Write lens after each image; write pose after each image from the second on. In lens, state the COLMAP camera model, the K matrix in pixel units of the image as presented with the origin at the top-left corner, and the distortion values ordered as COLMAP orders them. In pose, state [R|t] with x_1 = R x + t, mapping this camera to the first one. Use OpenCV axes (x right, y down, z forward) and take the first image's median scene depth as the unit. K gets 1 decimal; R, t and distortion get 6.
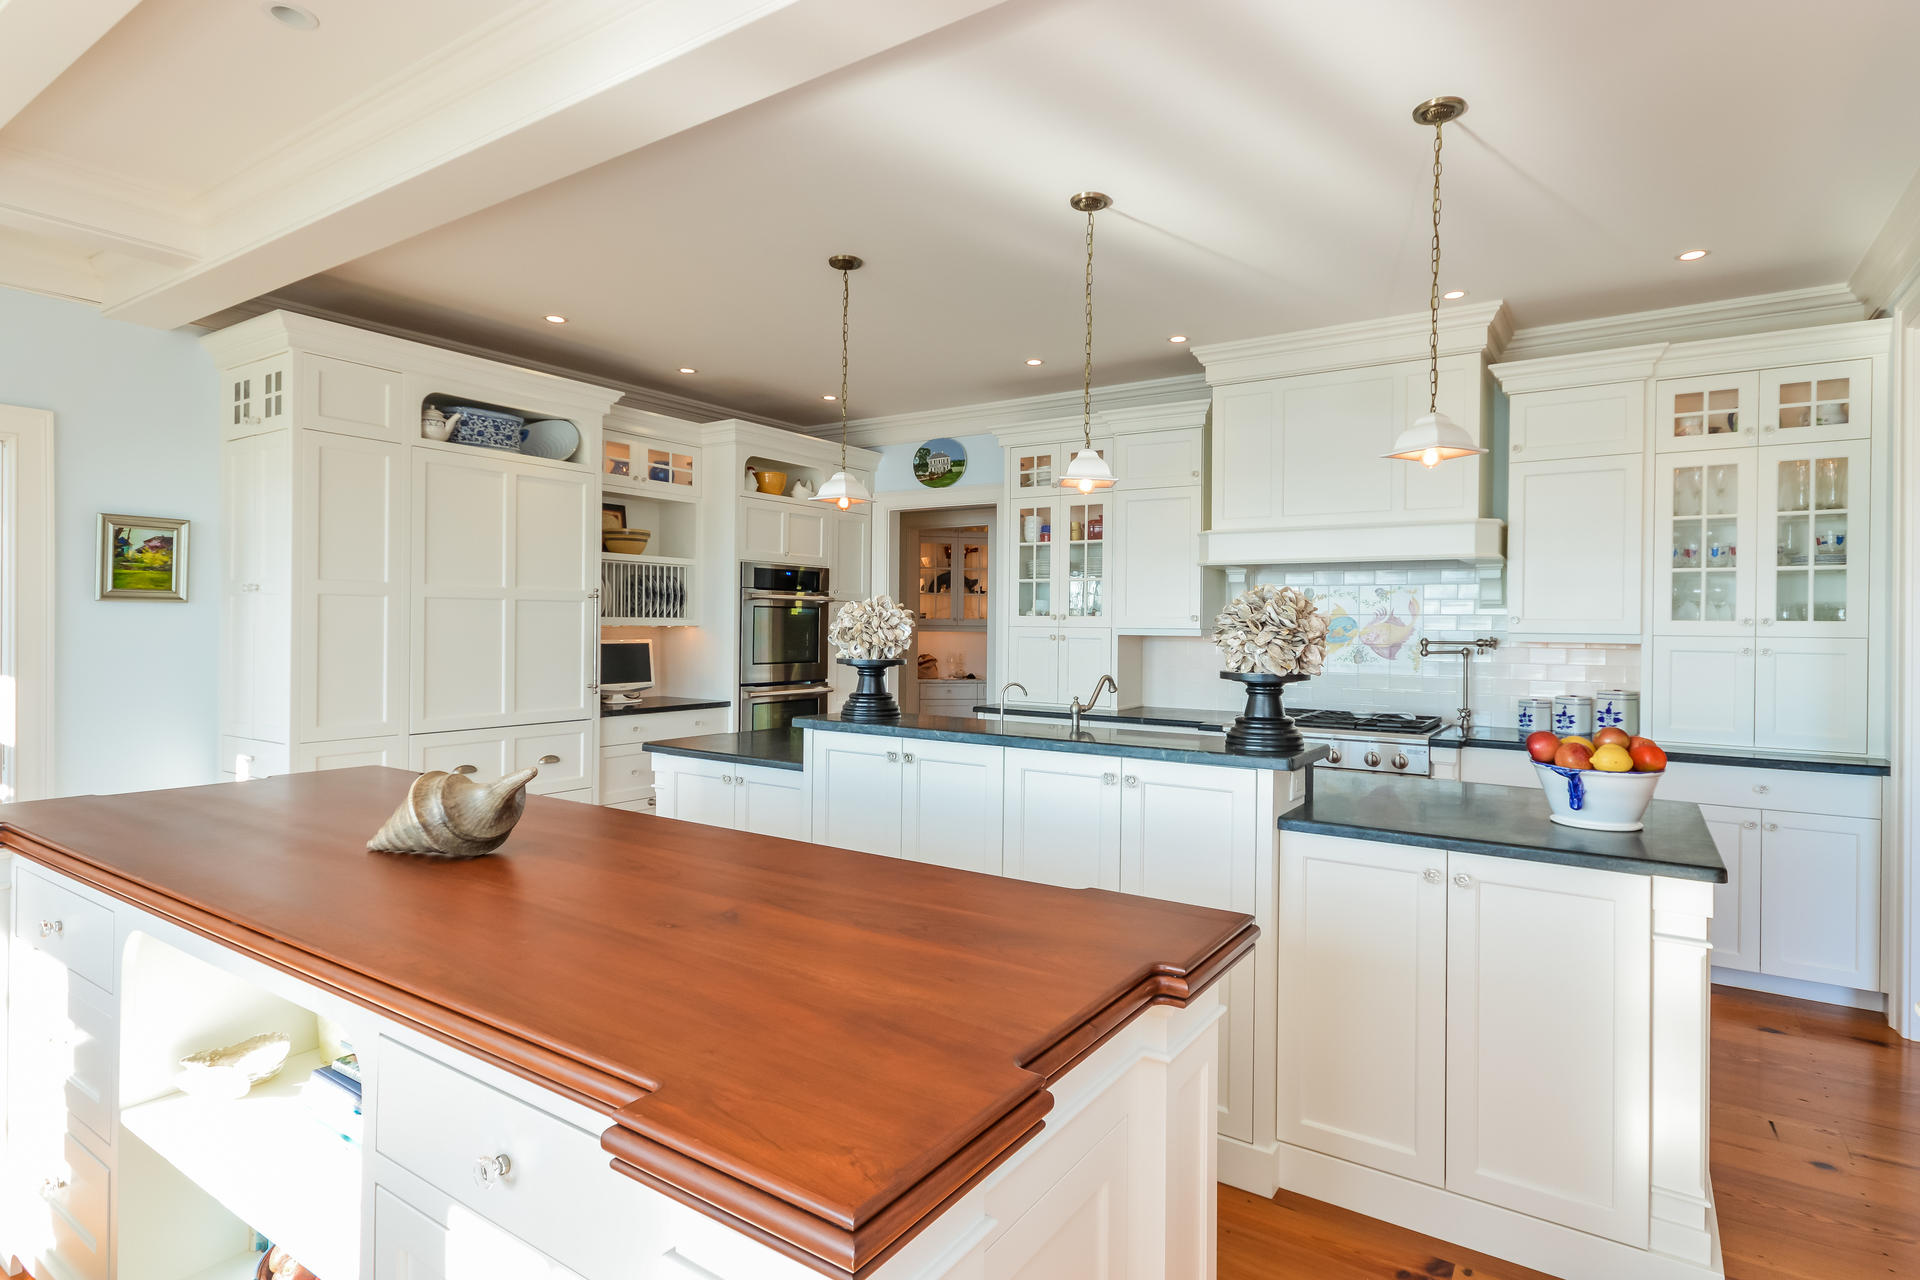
lens RADIAL K [[984.0, 0, 993.0], [0, 984.0, 629.3], [0, 0, 1]] dist [0.005364, 0.000390]
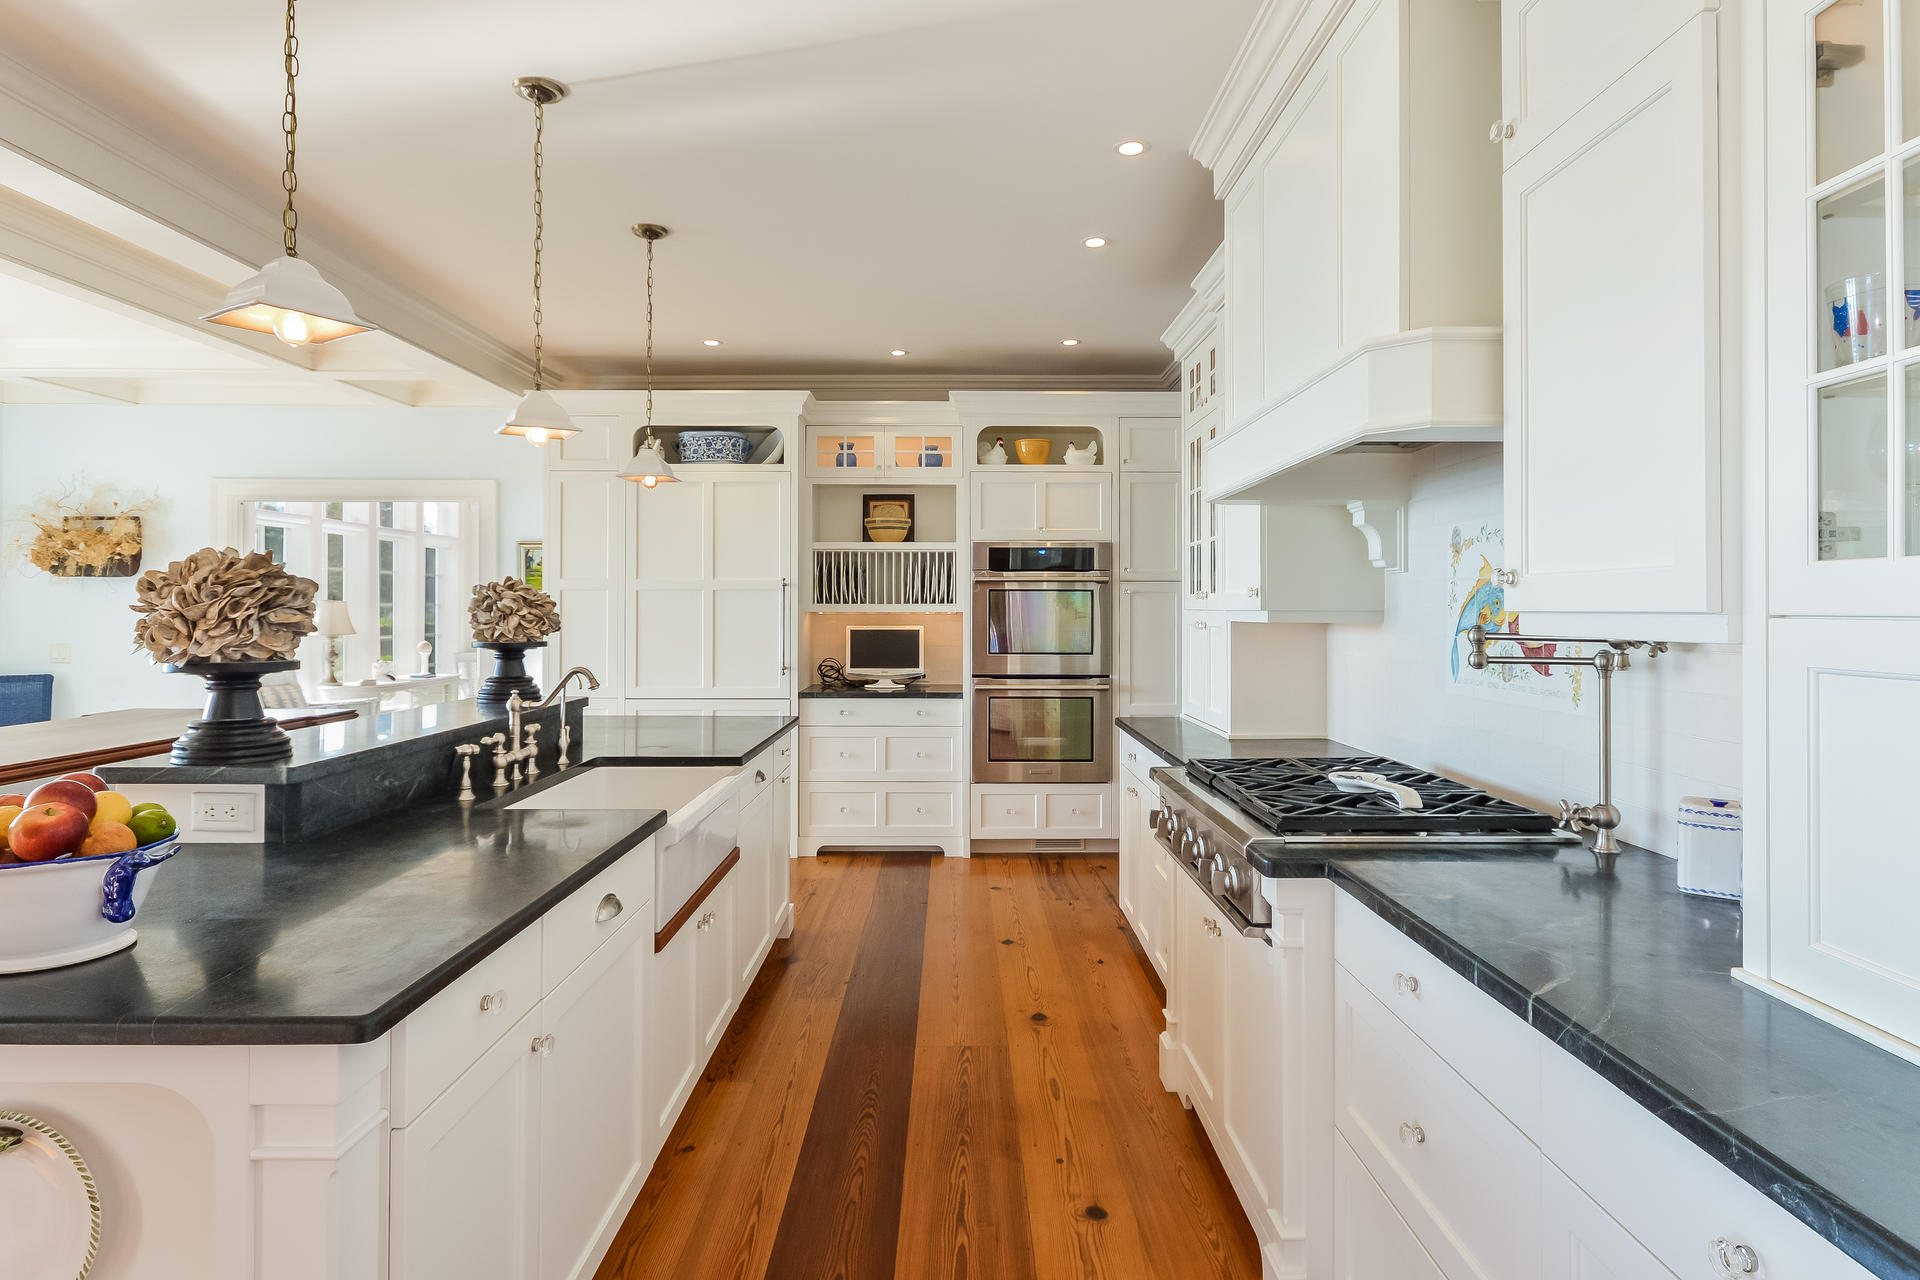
lens RADIAL K [[1065.1, 0, 960.0], [0, 1065.1, 640.0], [0, 0, 1]] dist [-0.001134, 0.000054]
pose [[0.540610, 0.014892, -0.841142, 0.705846], [-0.001719, 0.999861, 0.016597, 0.007476], [0.841272, -0.007526, 0.540560, 0.540673]]
